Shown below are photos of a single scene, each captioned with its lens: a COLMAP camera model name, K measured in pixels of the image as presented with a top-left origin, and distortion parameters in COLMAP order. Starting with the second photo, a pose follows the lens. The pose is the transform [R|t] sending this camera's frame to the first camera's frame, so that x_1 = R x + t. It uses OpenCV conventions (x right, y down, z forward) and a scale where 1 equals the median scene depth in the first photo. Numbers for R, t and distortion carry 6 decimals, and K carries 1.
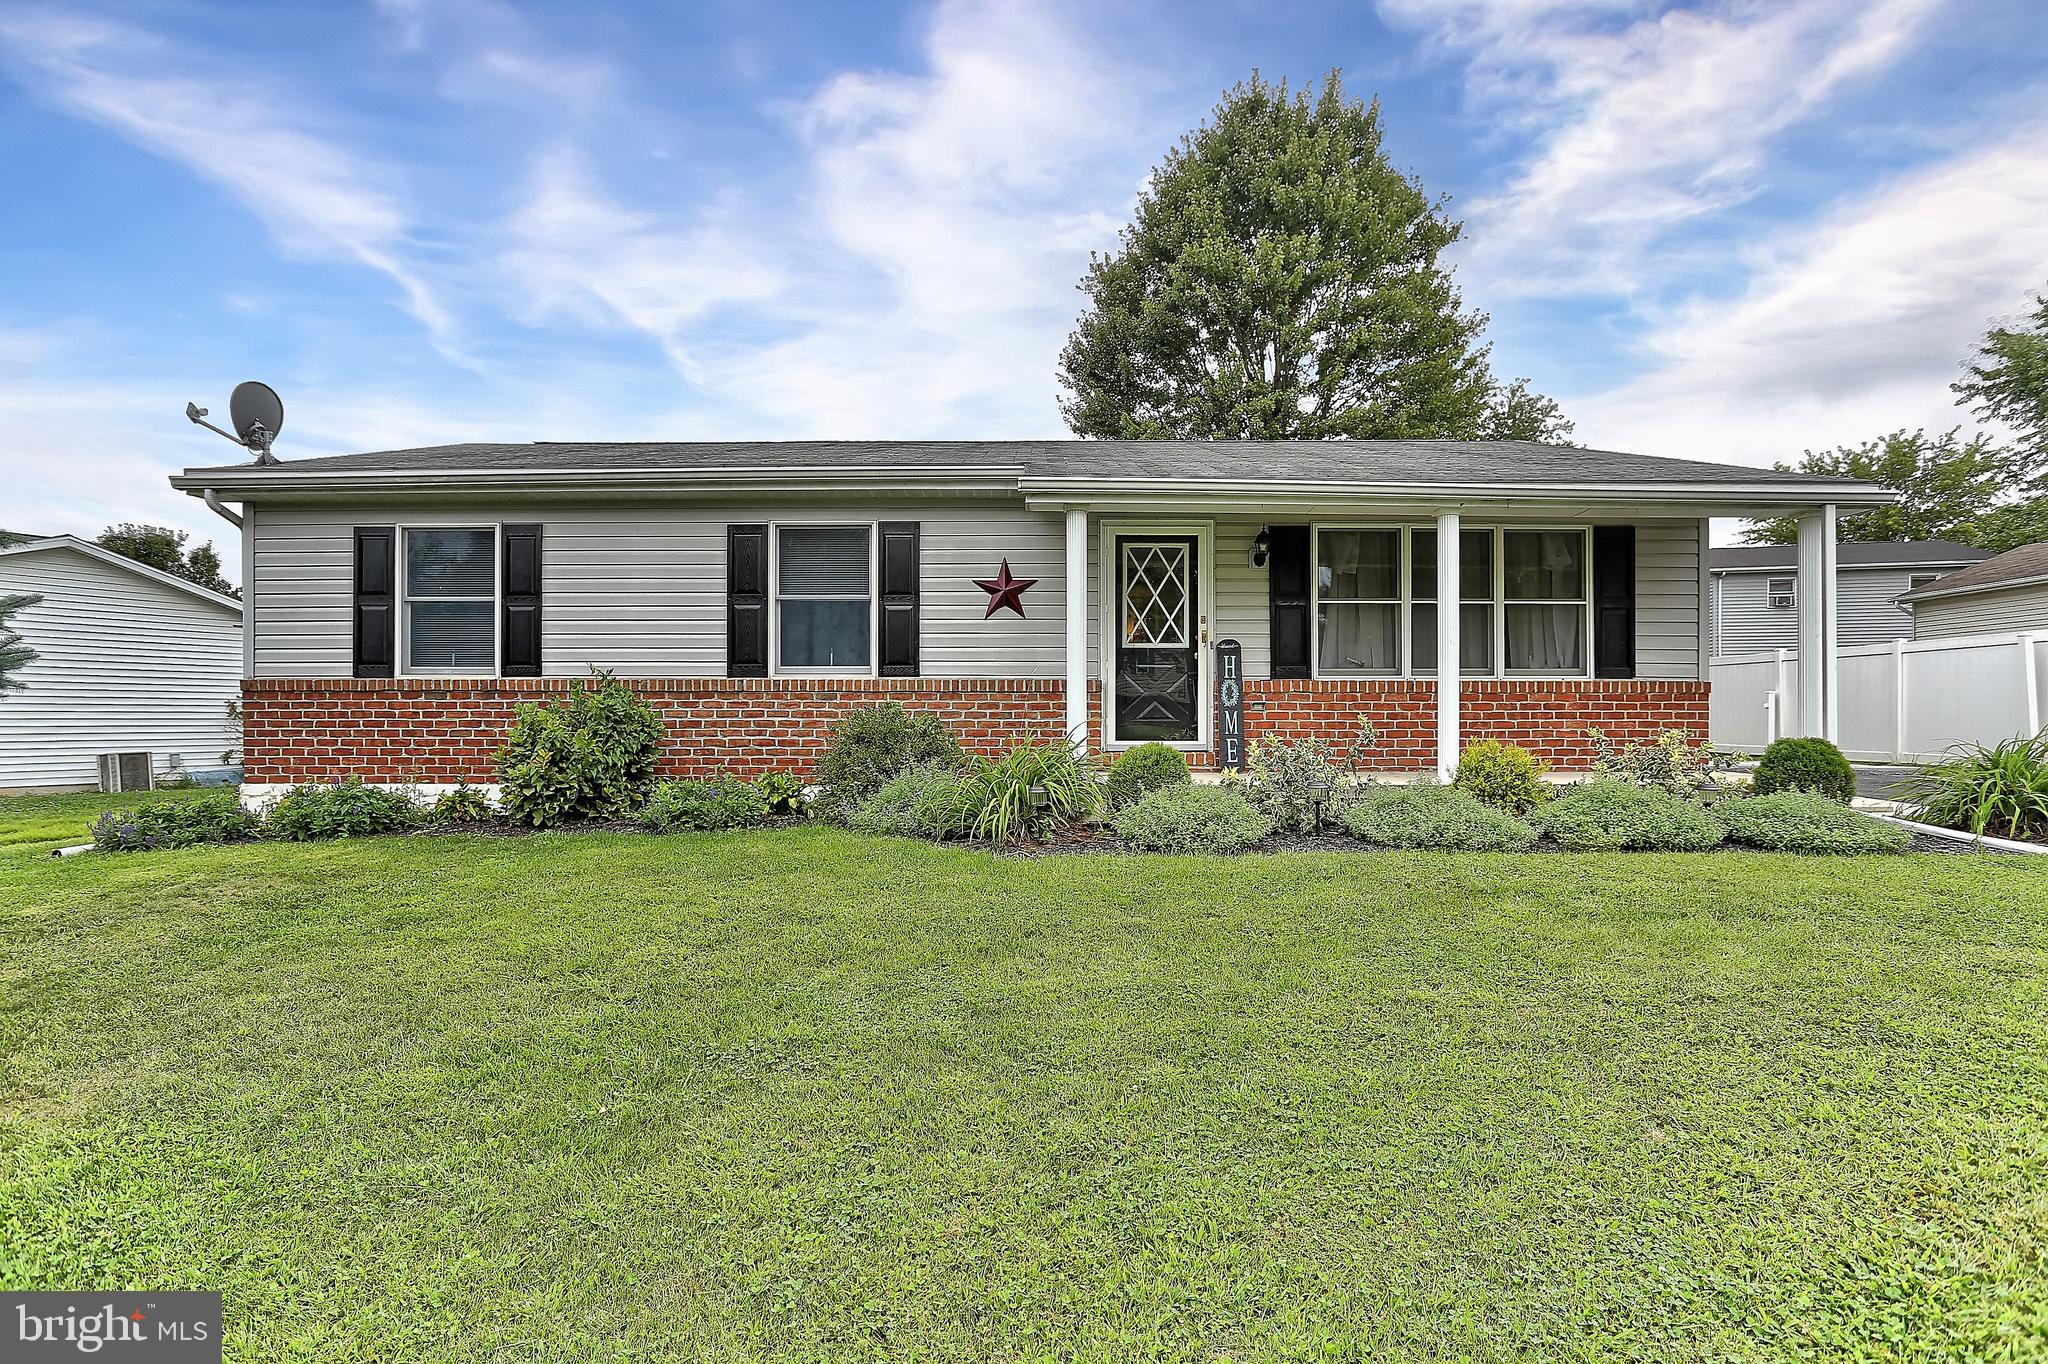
lens RADIAL K [[915.2, 0, 1008.8], [0, 915.2, 715.3], [0, 0, 1]] dist [-0.012672, 0.002025]
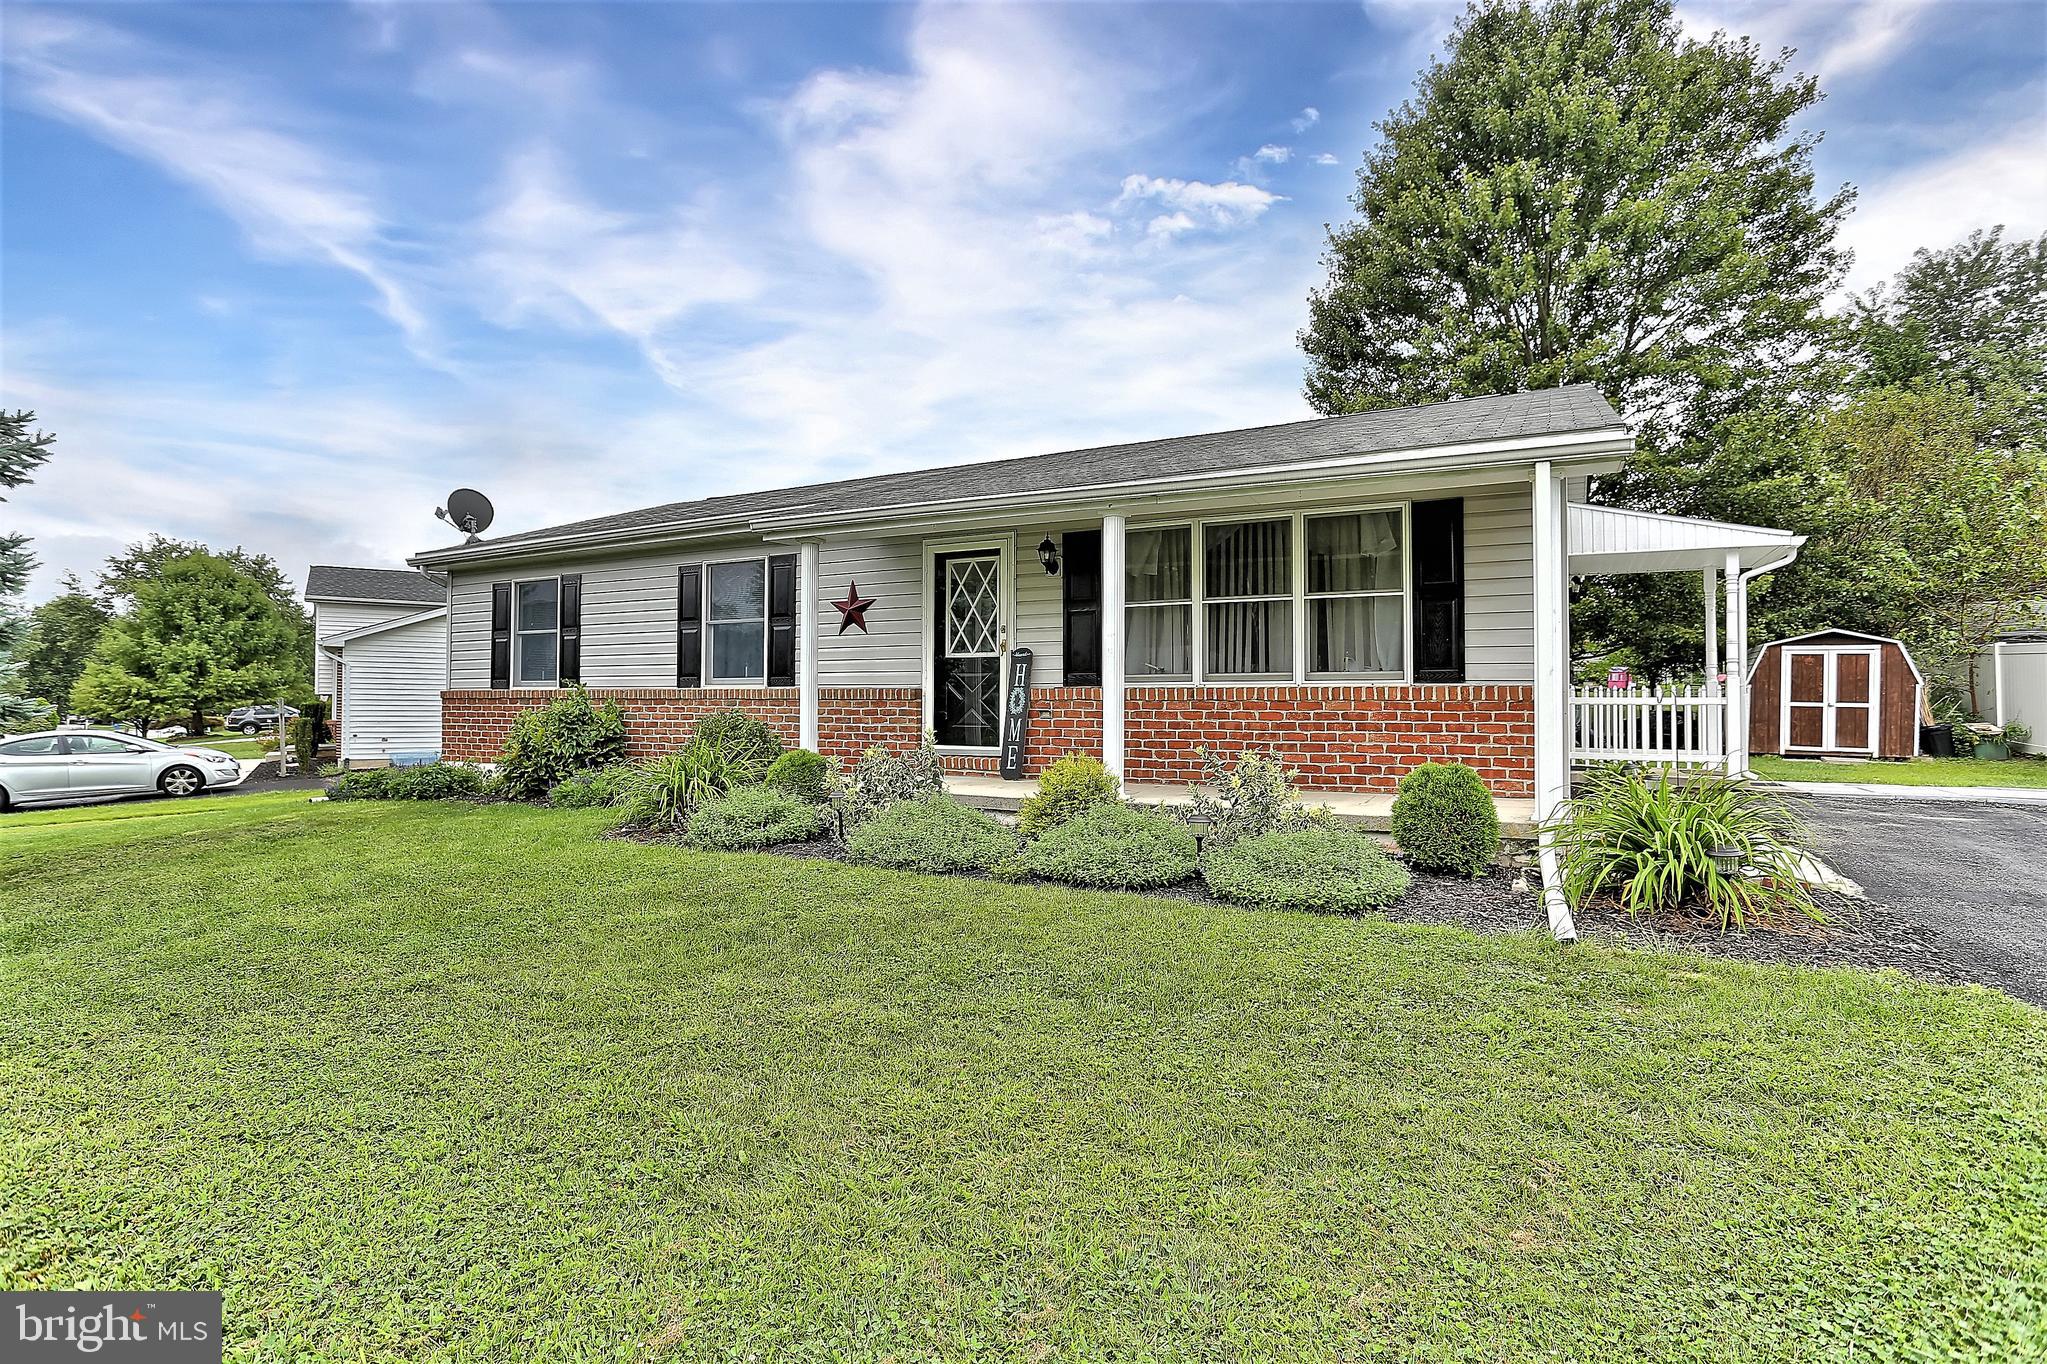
lens RADIAL K [[983.5, 0, 1004.0], [0, 983.5, 685.2], [0, 0, 1]] dist [-0.007968, 0.002828]
pose [[0.880960, -0.007164, -0.473137, 0.733403], [-0.010579, 0.999337, -0.034829, -0.003061], [0.473073, 0.035689, 0.880300, 0.028302]]
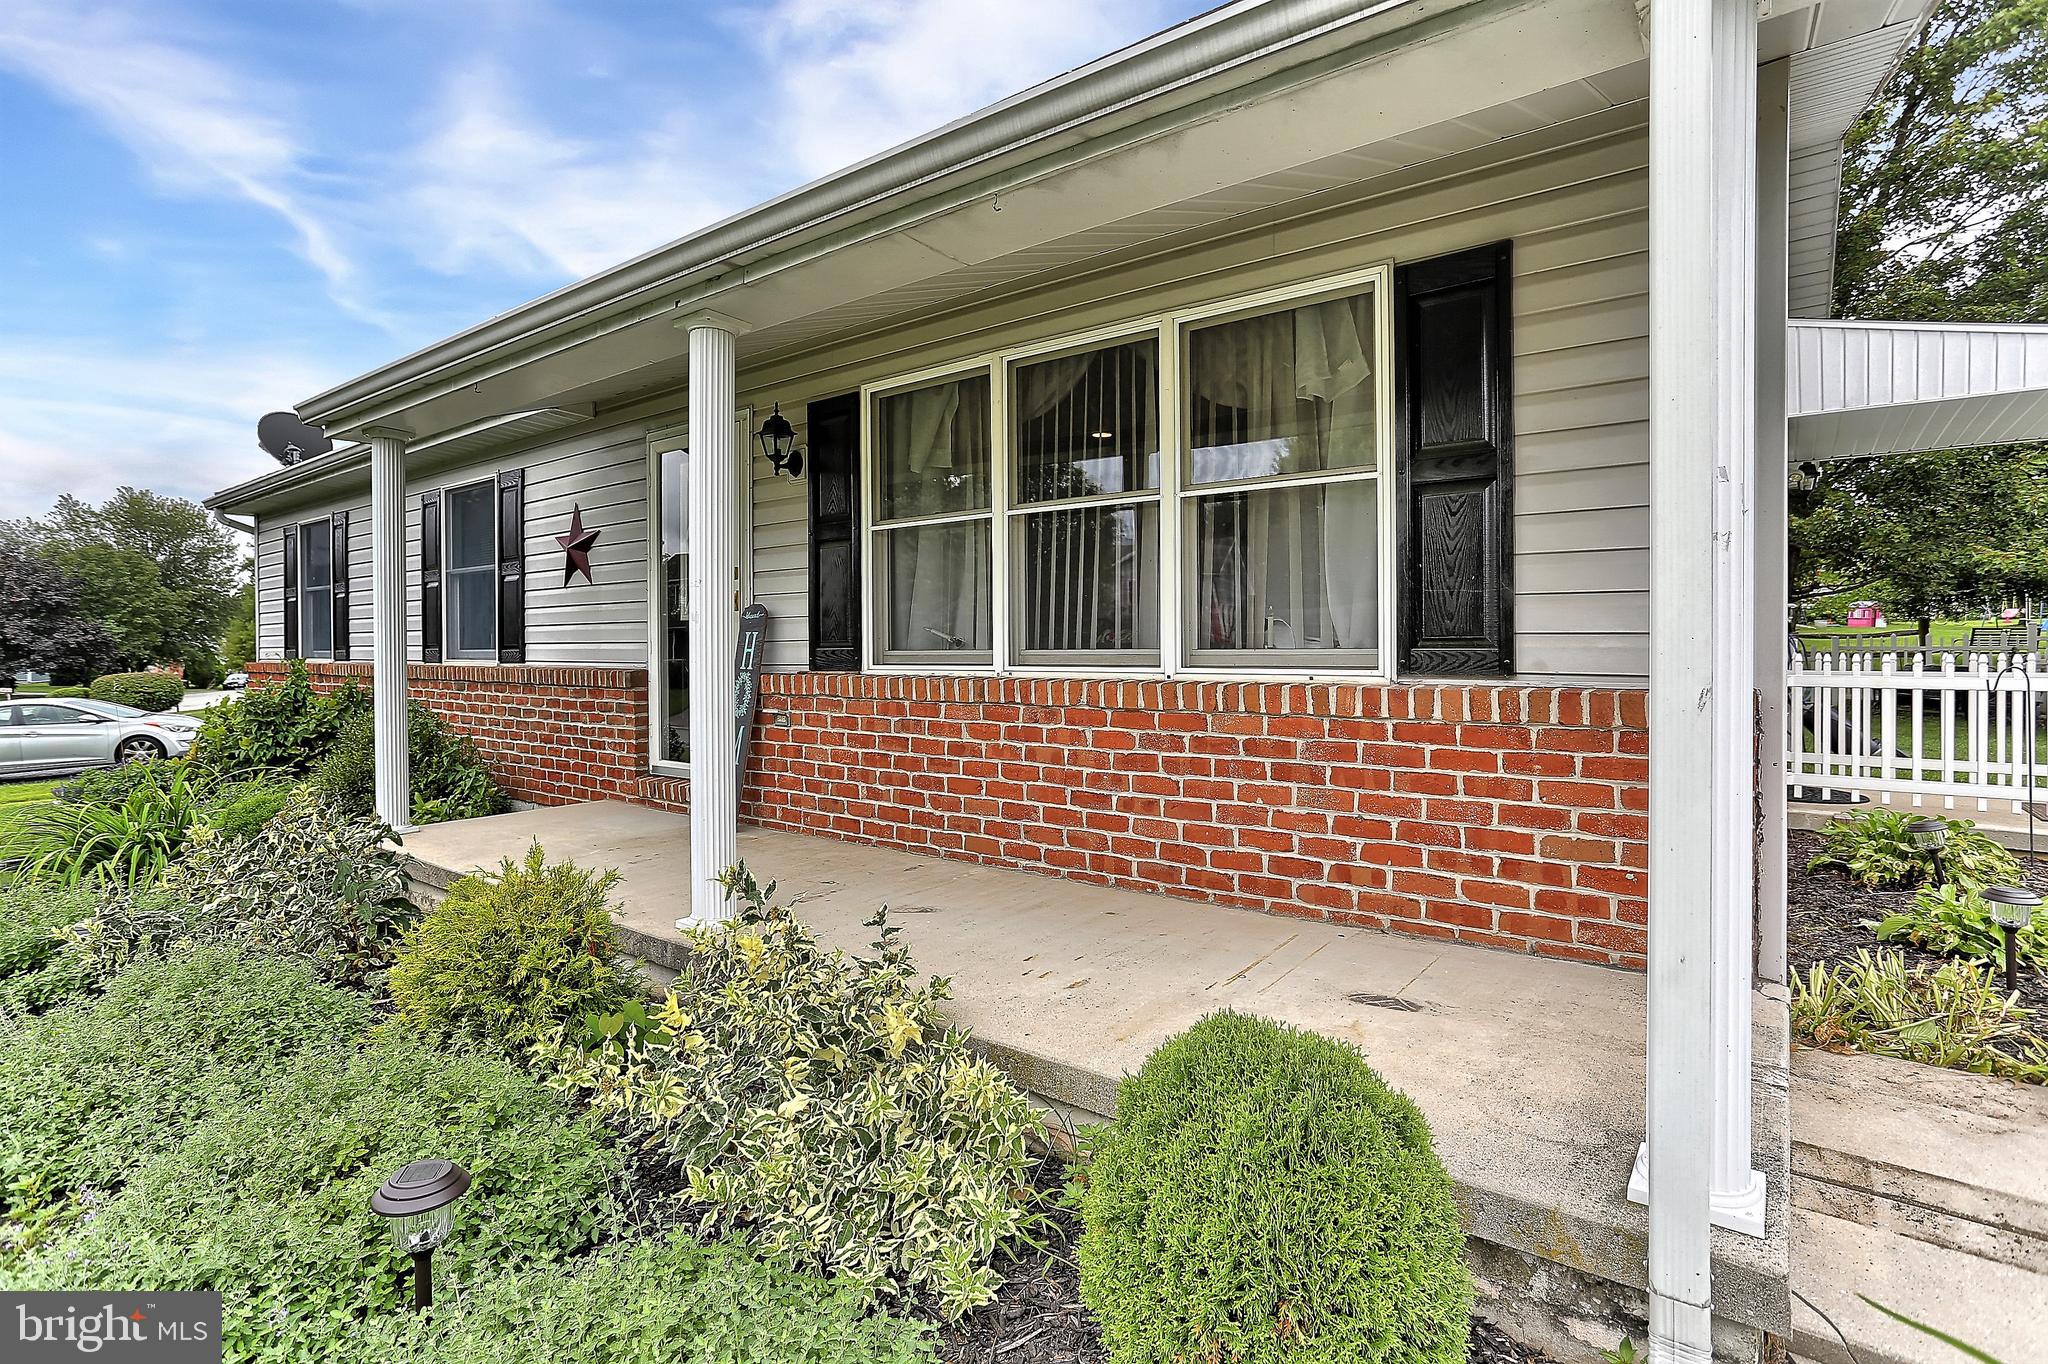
lens RADIAL K [[984.0, 0, 1003.0], [0, 984.0, 657.3], [0, 0, 1]] dist [-0.007968, 0.002828]
pose [[0.795476, 0.000703, -0.605985, 0.752529], [-0.004480, 0.999979, -0.004721, -0.045612], [0.605968, 0.006470, 0.795462, 0.582032]]
